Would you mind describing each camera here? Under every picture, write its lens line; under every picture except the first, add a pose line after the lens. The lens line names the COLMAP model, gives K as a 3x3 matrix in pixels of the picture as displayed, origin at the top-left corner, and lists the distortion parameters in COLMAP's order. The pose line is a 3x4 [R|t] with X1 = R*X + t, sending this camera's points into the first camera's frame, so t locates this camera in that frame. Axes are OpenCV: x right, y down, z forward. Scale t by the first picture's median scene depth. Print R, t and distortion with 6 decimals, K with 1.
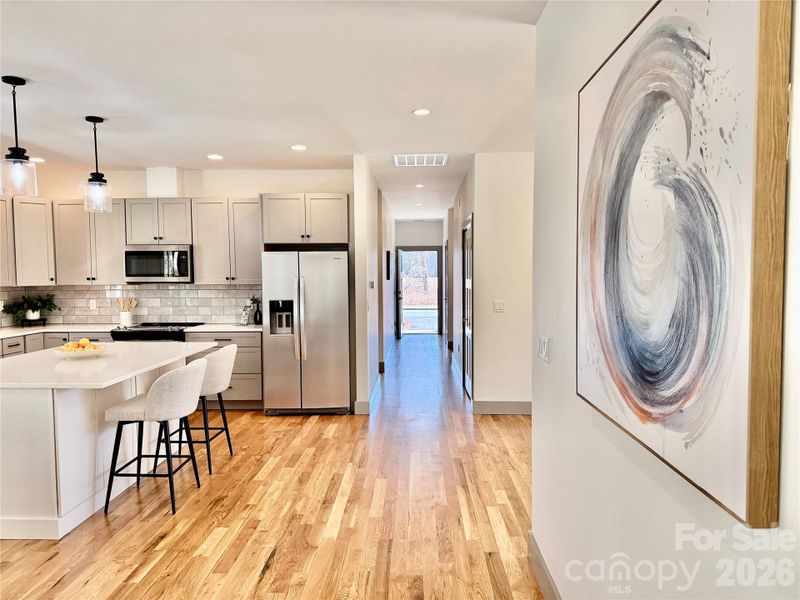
lens RADIAL K [[559.7, 0, 401.0], [0, 559.7, 302.3], [0, 0, 1]] dist [0.004229, -0.015562]
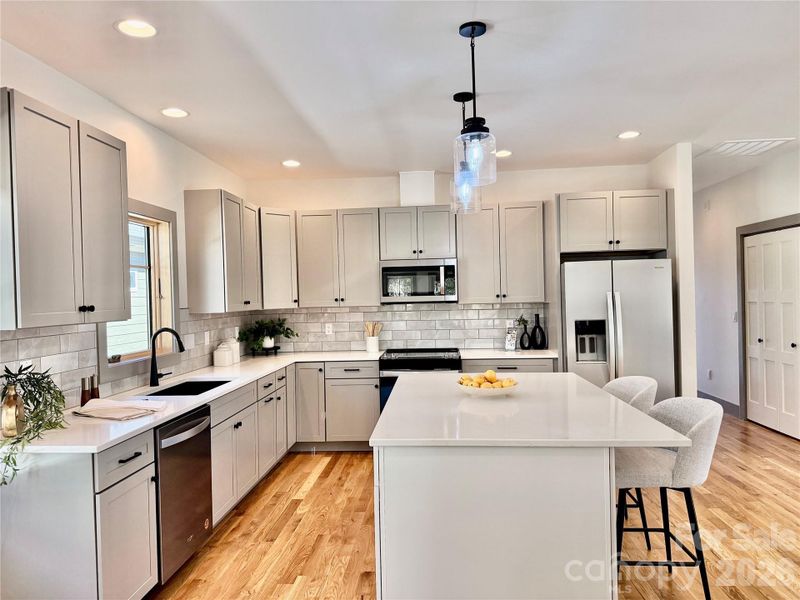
lens RADIAL K [[559.7, 0, 400.5], [0, 559.7, 296.2], [0, 0, 1]] dist [0.004229, -0.015562]
pose [[0.996458, -0.022406, -0.081046, -0.391605], [0.018221, 0.998480, -0.052009, -0.000276], [0.082088, 0.050348, 0.995352, 0.137381]]
